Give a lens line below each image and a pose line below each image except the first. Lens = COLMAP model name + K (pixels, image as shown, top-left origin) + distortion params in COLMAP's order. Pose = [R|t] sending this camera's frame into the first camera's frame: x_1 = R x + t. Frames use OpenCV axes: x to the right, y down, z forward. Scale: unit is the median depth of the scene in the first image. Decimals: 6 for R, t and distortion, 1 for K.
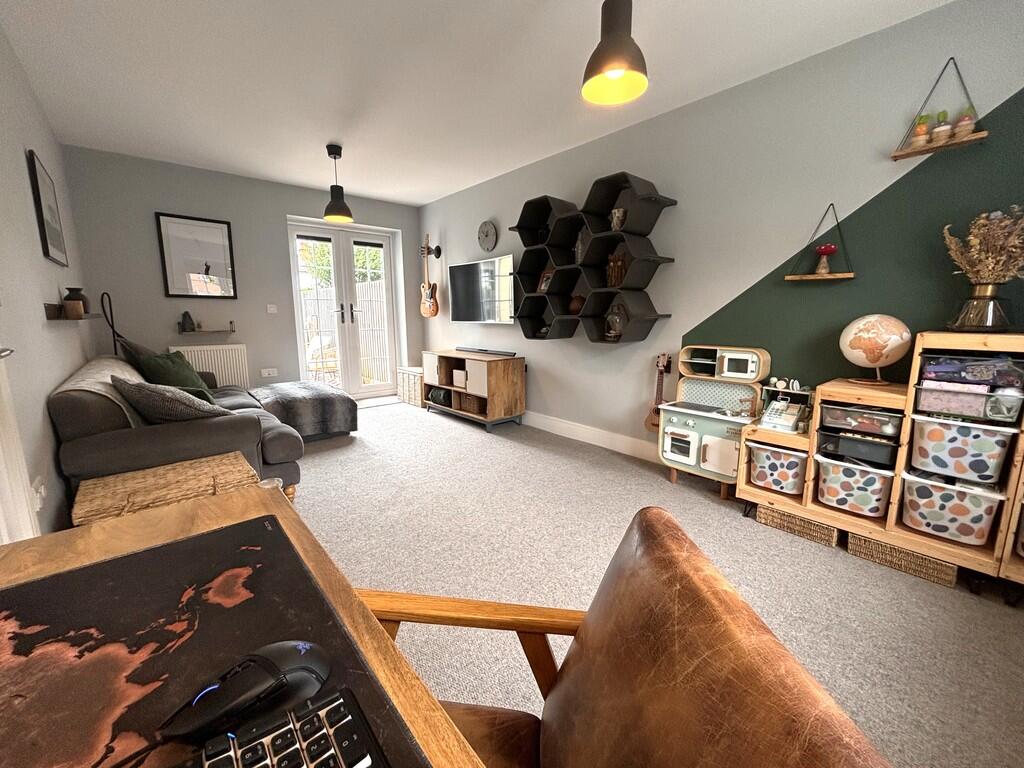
lens RADIAL K [[421.8, 0, 512.0], [0, 421.8, 384.0], [0, 0, 1]] dist [-0.002177, -0.000131]
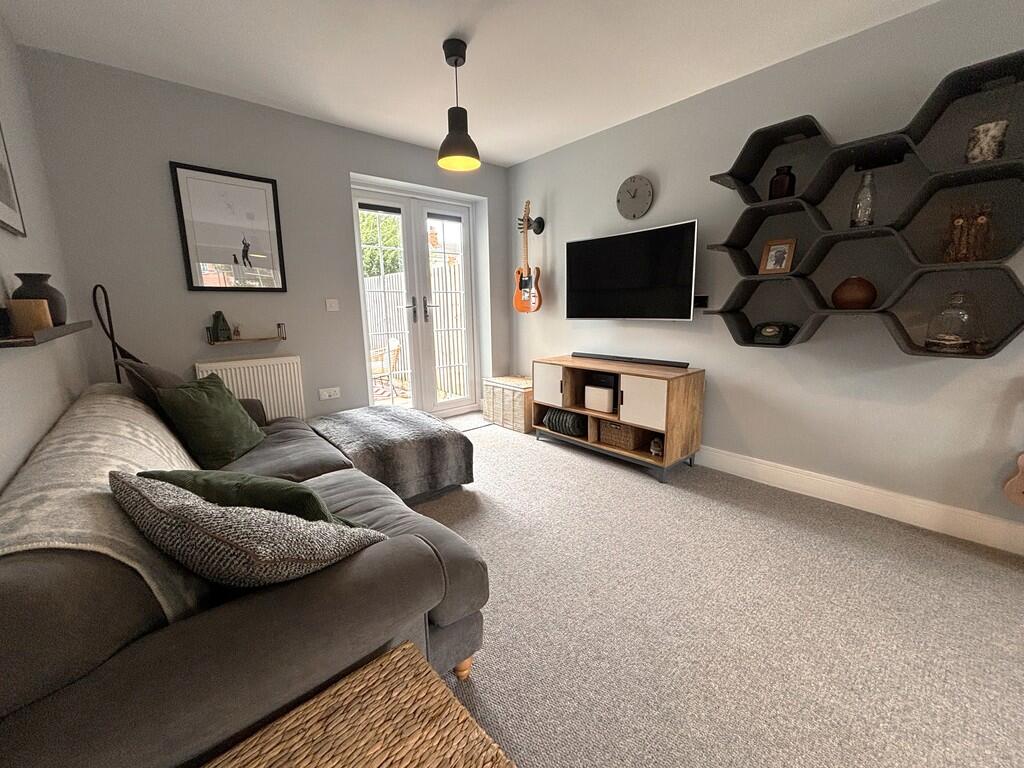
lens RADIAL K [[417.9, 0, 509.0], [0, 417.9, 385.1], [0, 0, 1]] dist [-0.001907, -0.000645]
pose [[0.999893, -0.013540, -0.005463, -0.289563], [0.013685, 0.999531, 0.027392, -0.062406], [0.005089, -0.027464, 0.999610, 0.310287]]
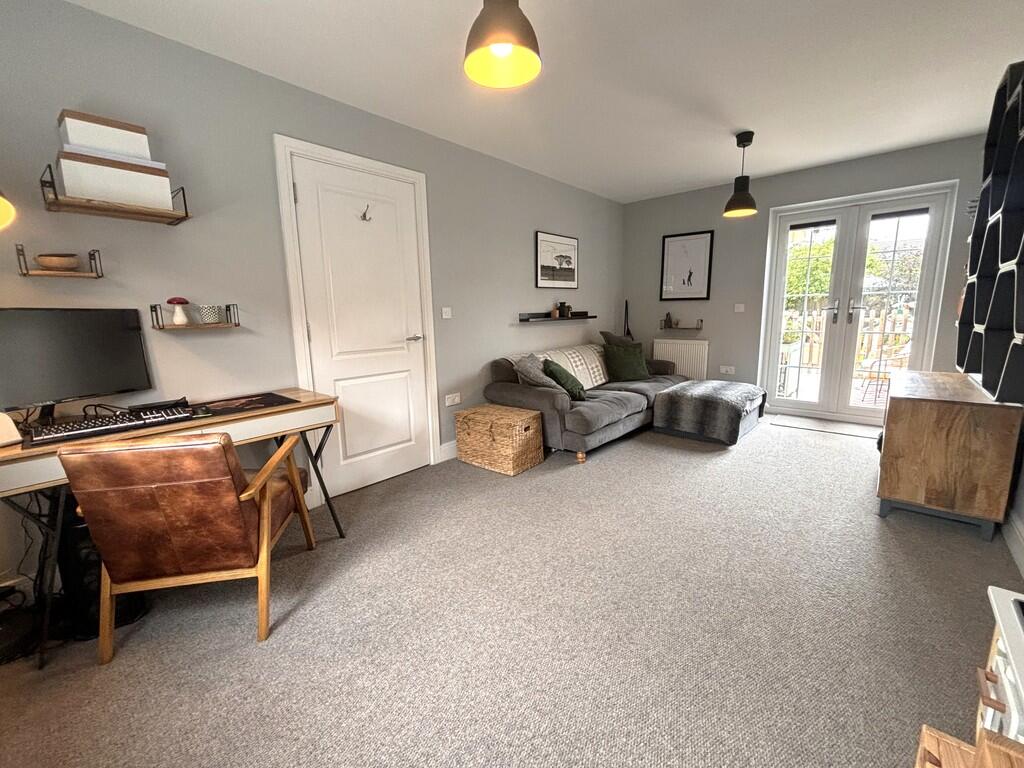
lens RADIAL K [[421.8, 0, 512.0], [0, 421.8, 384.0], [0, 0, 1]] dist [-0.002177, -0.000131]
pose [[0.133982, 0.166119, -0.976961, 0.410395], [-0.144042, 0.978645, 0.146651, -0.075589], [0.980459, 0.121075, 0.155049, 0.359576]]
